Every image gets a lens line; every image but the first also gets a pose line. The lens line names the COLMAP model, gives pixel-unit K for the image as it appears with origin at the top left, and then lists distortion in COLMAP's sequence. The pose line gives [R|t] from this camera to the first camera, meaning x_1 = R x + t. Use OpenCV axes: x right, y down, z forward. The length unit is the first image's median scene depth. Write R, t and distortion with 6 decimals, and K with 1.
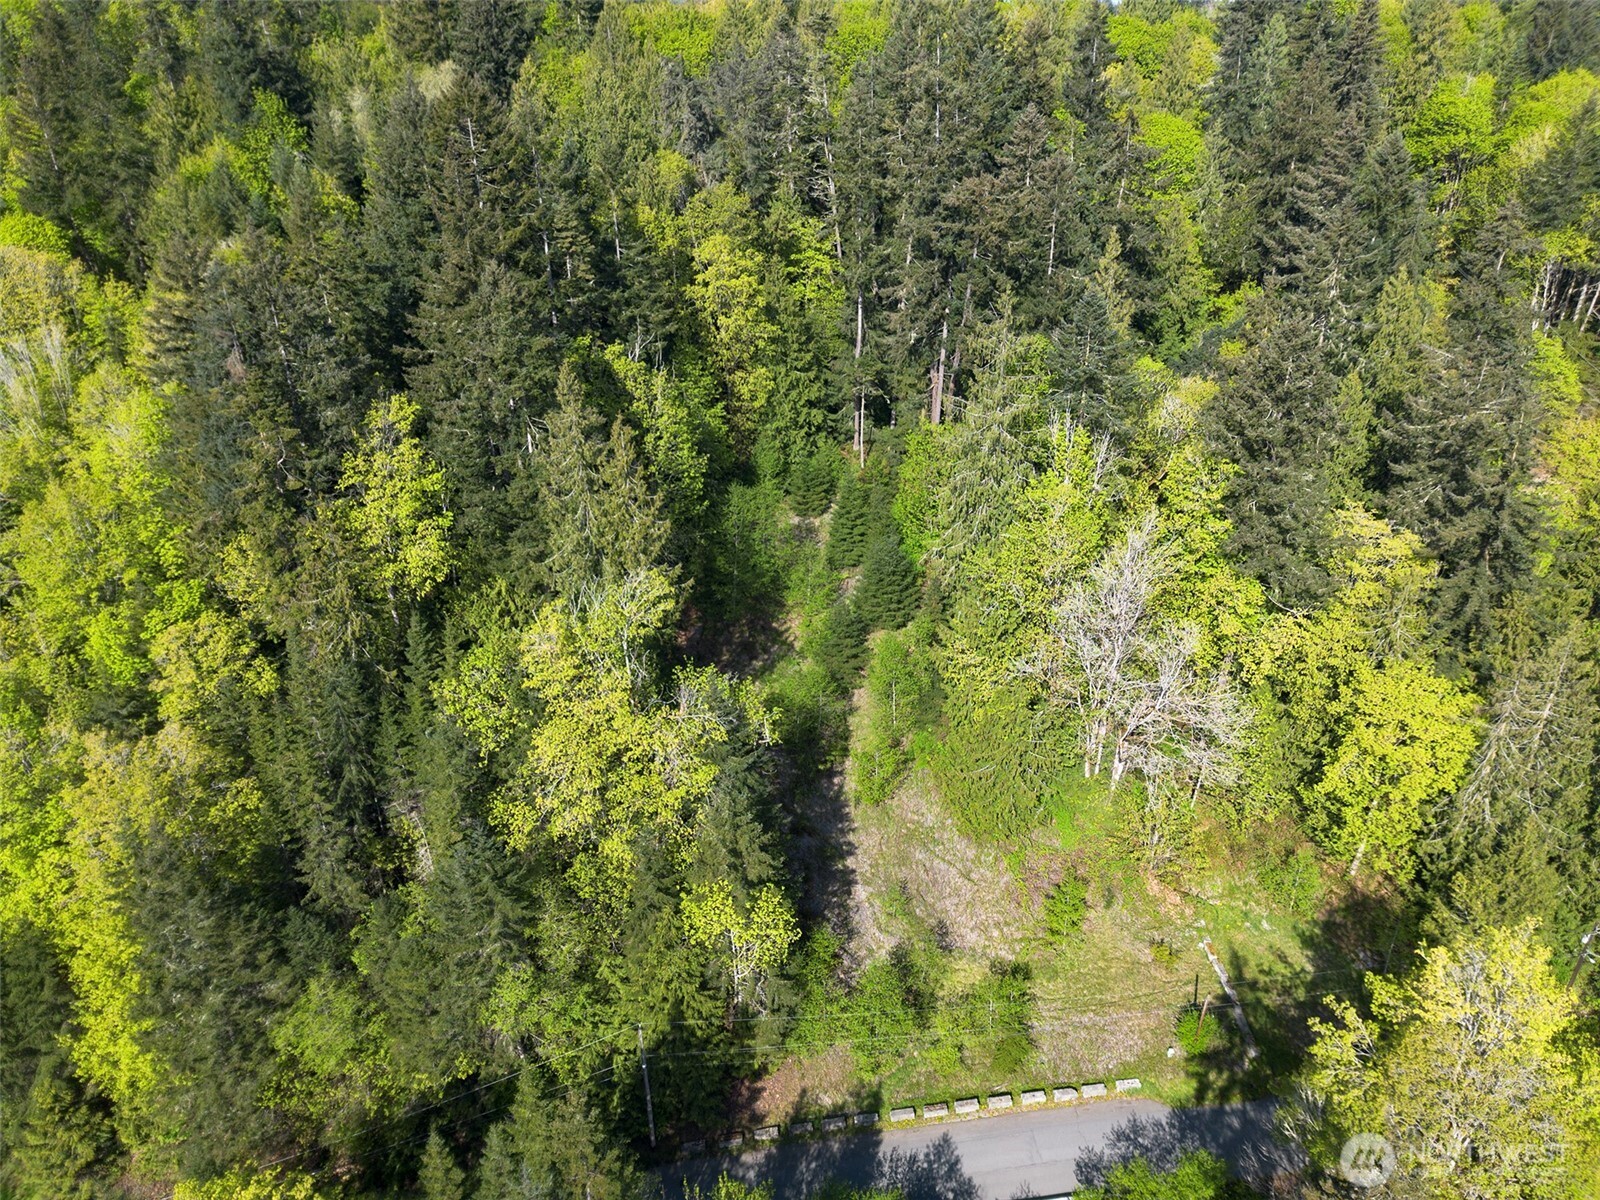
lens RADIAL K [[1128.1, 0, 804.3], [0, 1128.1, 597.7], [0, 0, 1]] dist [0.086215, -0.088837]
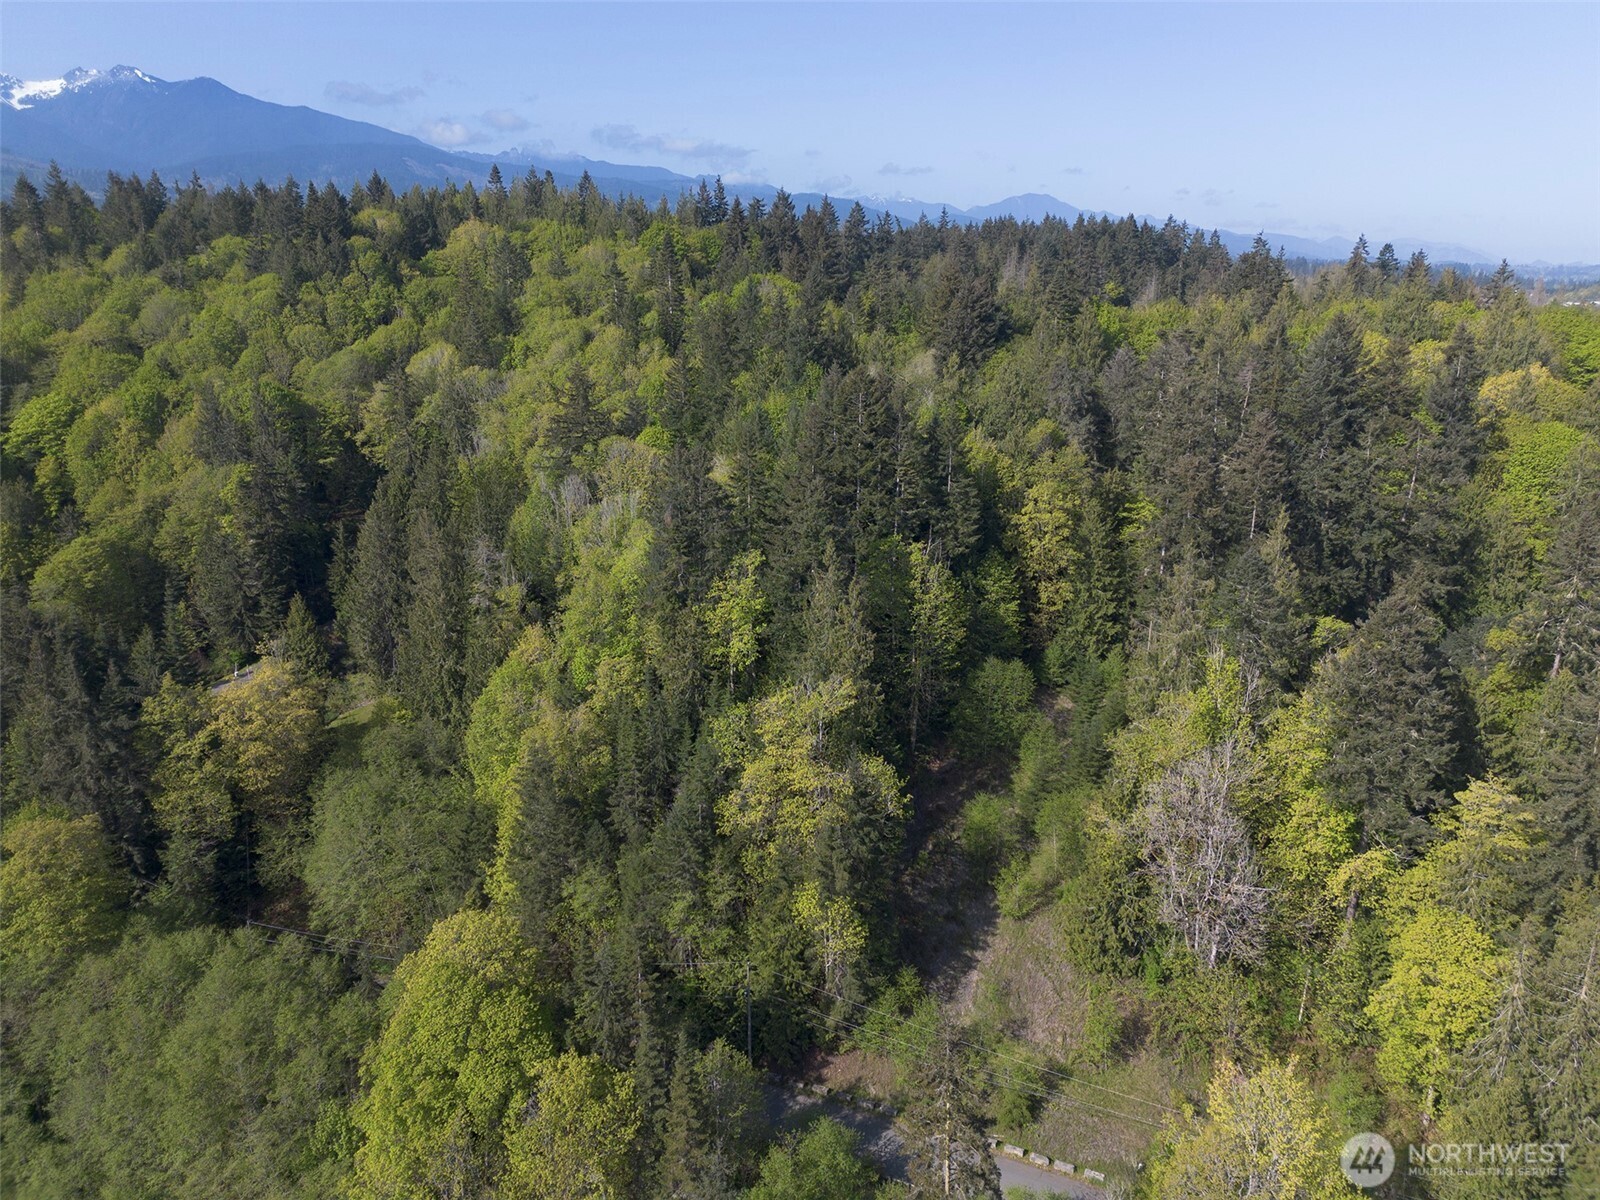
lens RADIAL K [[1128.1, 0, 804.3], [0, 1128.1, 597.7], [0, 0, 1]] dist [0.086215, -0.088837]
pose [[0.842507, 0.164090, -0.513086, 0.508439], [-0.260608, 0.957752, -0.121630, 0.062252], [0.471451, 0.236189, 0.849676, -0.299693]]
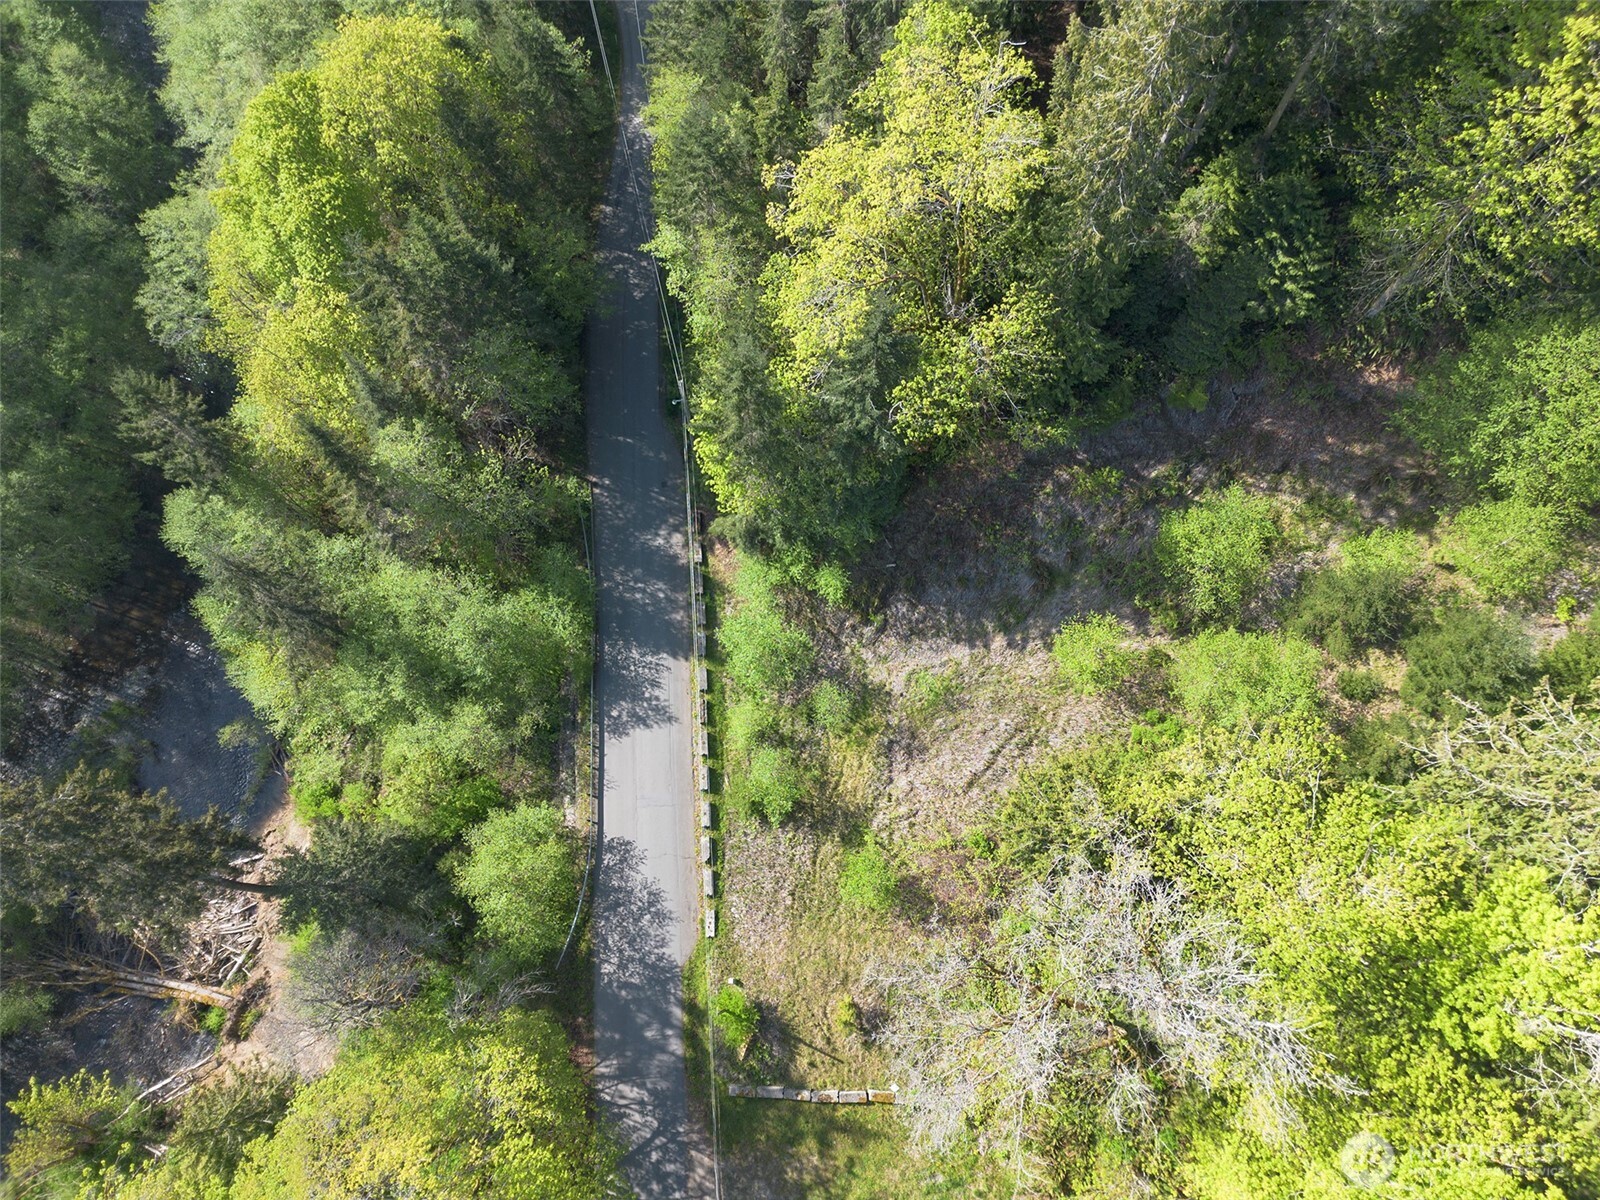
lens RADIAL K [[1128.1, 0, 804.3], [0, 1128.1, 597.7], [0, 0, 1]] dist [0.086215, -0.088837]
pose [[-0.060609, 0.953991, -0.293647, 0.275195], [-0.479324, 0.230232, 0.846901, -0.409054], [0.875543, 0.192082, 0.443317, 0.568294]]
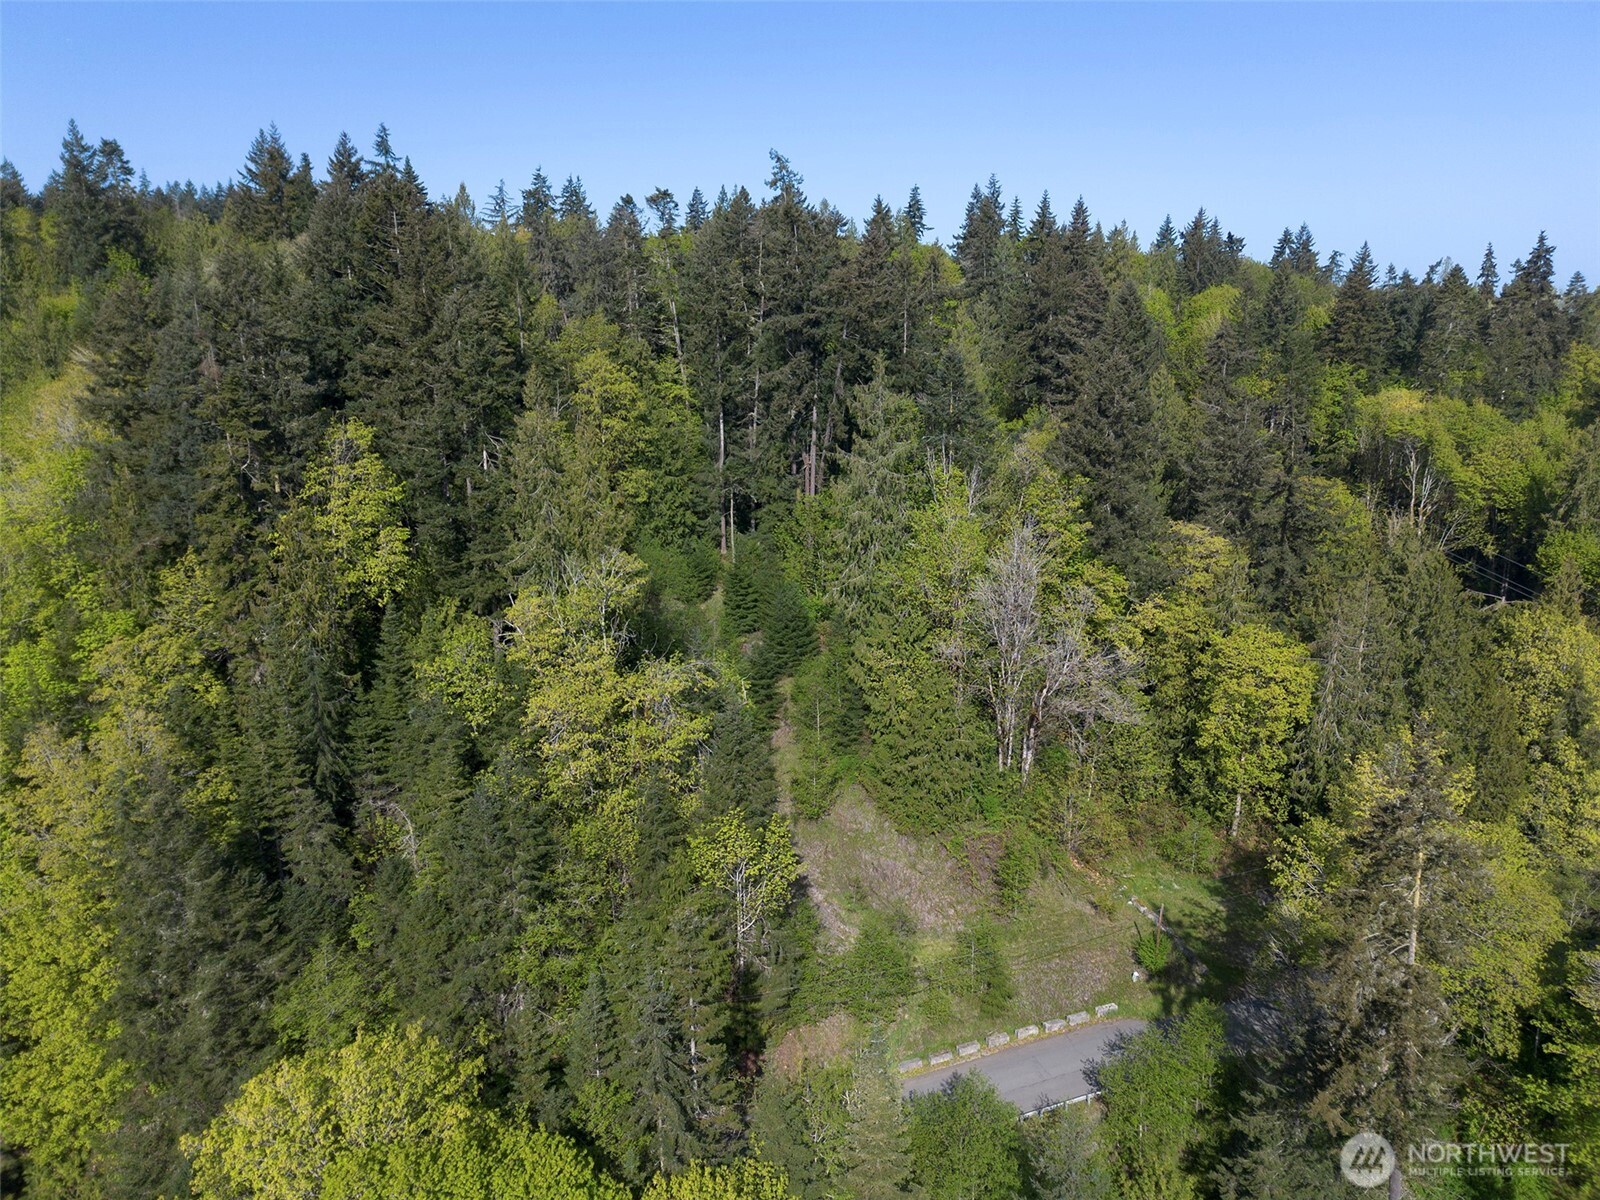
lens RADIAL K [[1128.1, 0, 804.3], [0, 1128.1, 597.7], [0, 0, 1]] dist [0.086215, -0.088837]
pose [[0.971122, -0.054313, 0.232320, -0.195552], [0.110895, 0.964921, -0.237971, 0.259027], [-0.211246, 0.256862, 0.943079, -0.028508]]
